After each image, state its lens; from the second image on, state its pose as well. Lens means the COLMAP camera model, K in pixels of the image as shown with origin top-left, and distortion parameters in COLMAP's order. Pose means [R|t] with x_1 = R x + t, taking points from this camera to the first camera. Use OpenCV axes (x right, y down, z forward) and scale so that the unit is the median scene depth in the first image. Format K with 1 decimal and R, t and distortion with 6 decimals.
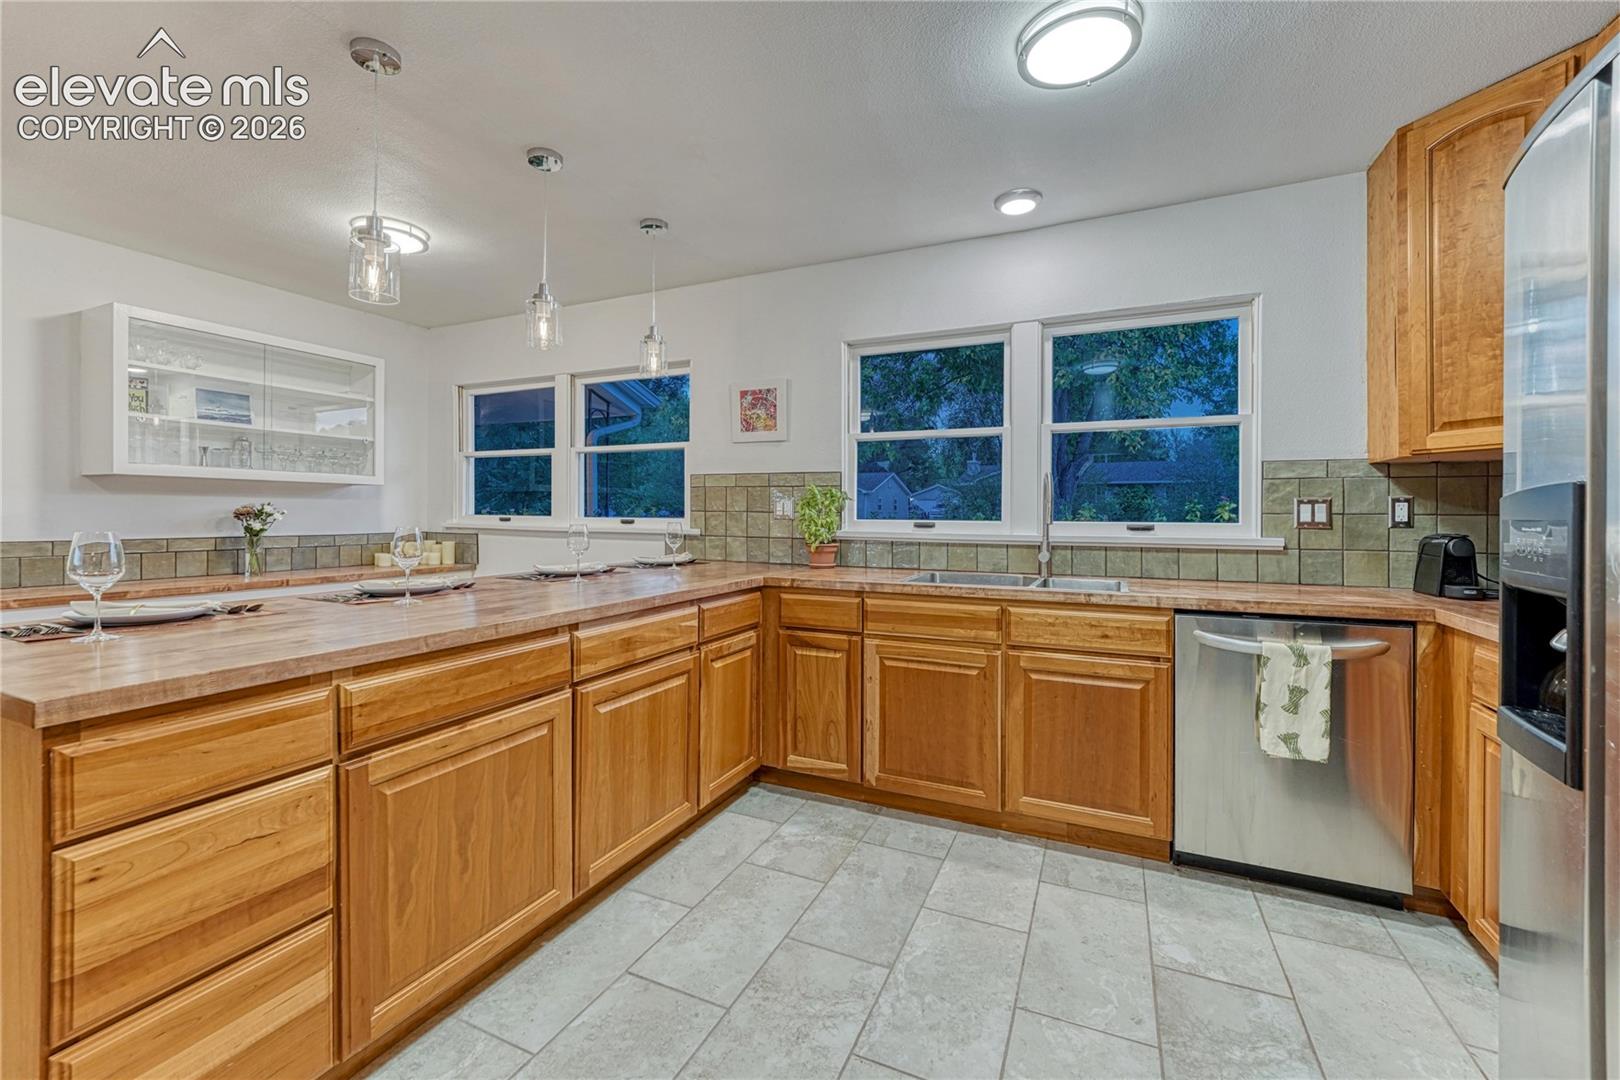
lens RADIAL K [[658.3, 0, 804.5], [0, 658.3, 527.7], [0, 0, 1]] dist [0.000270, -0.000151]
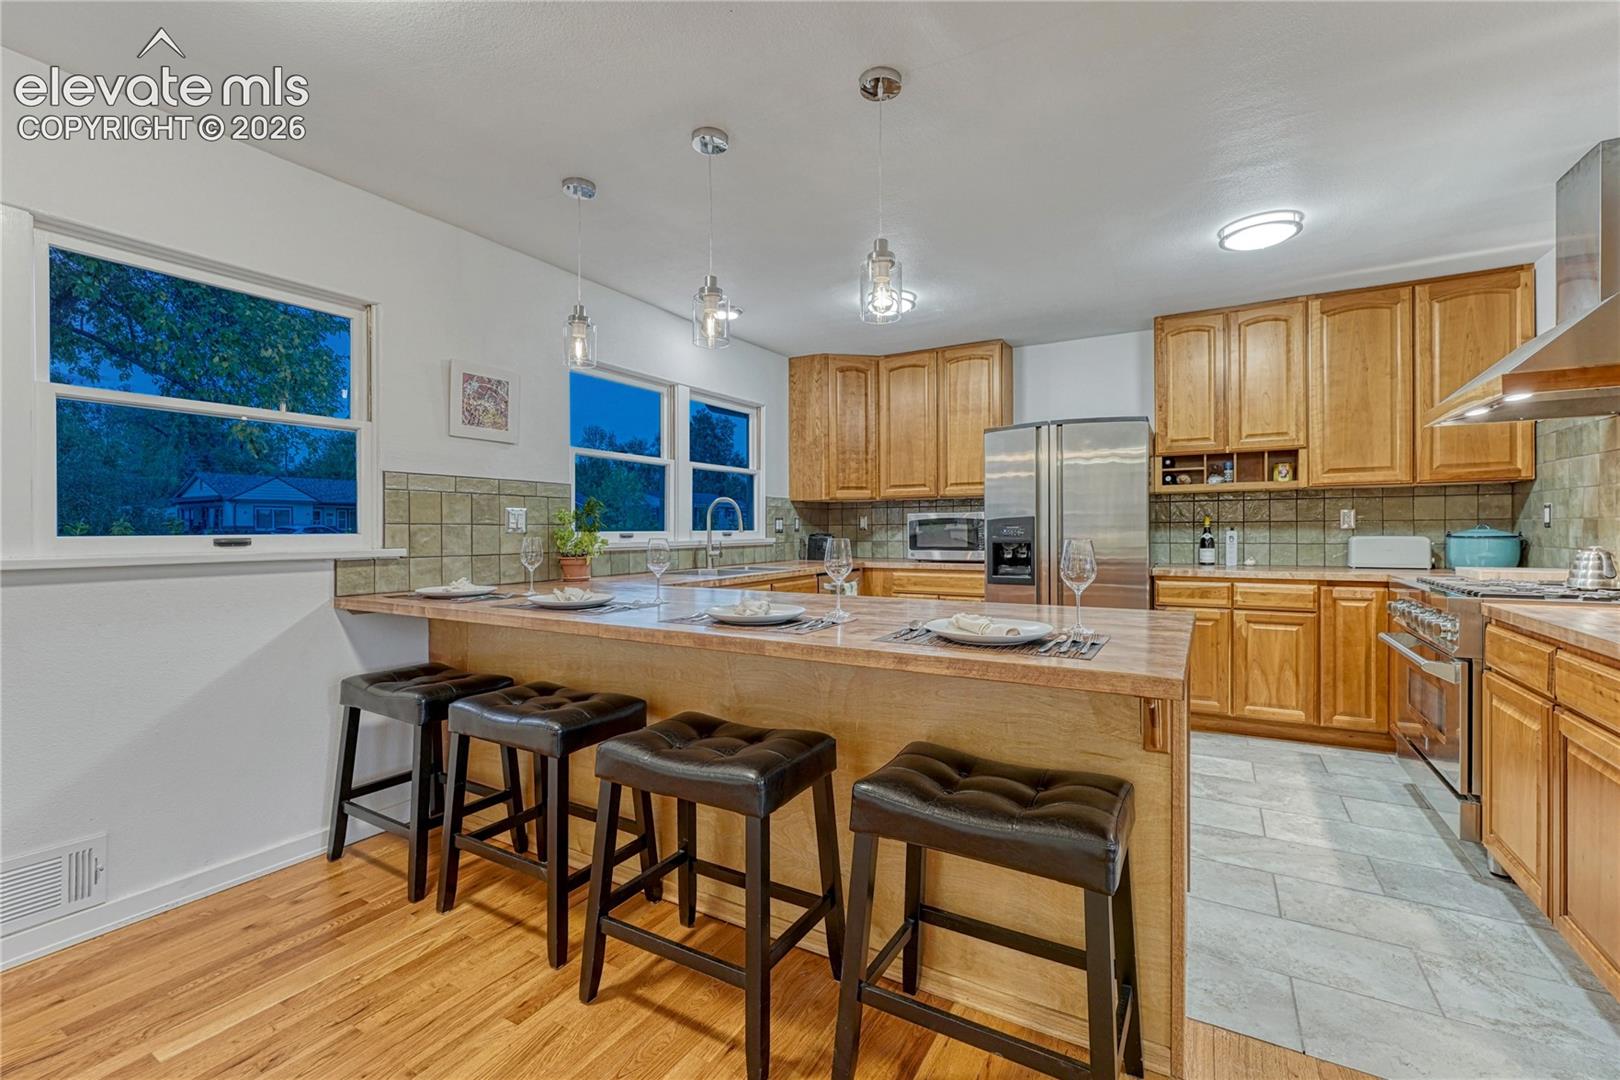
lens RADIAL K [[692.3, 0, 810.9], [0, 692.3, 532.0], [0, 0, 1]] dist [-0.011228, 0.000111]
pose [[0.088403, -0.011519, 0.996018, -1.197036], [0.025577, 0.999630, 0.009290, -0.015886], [-0.995756, 0.024654, 0.088665, 0.684572]]
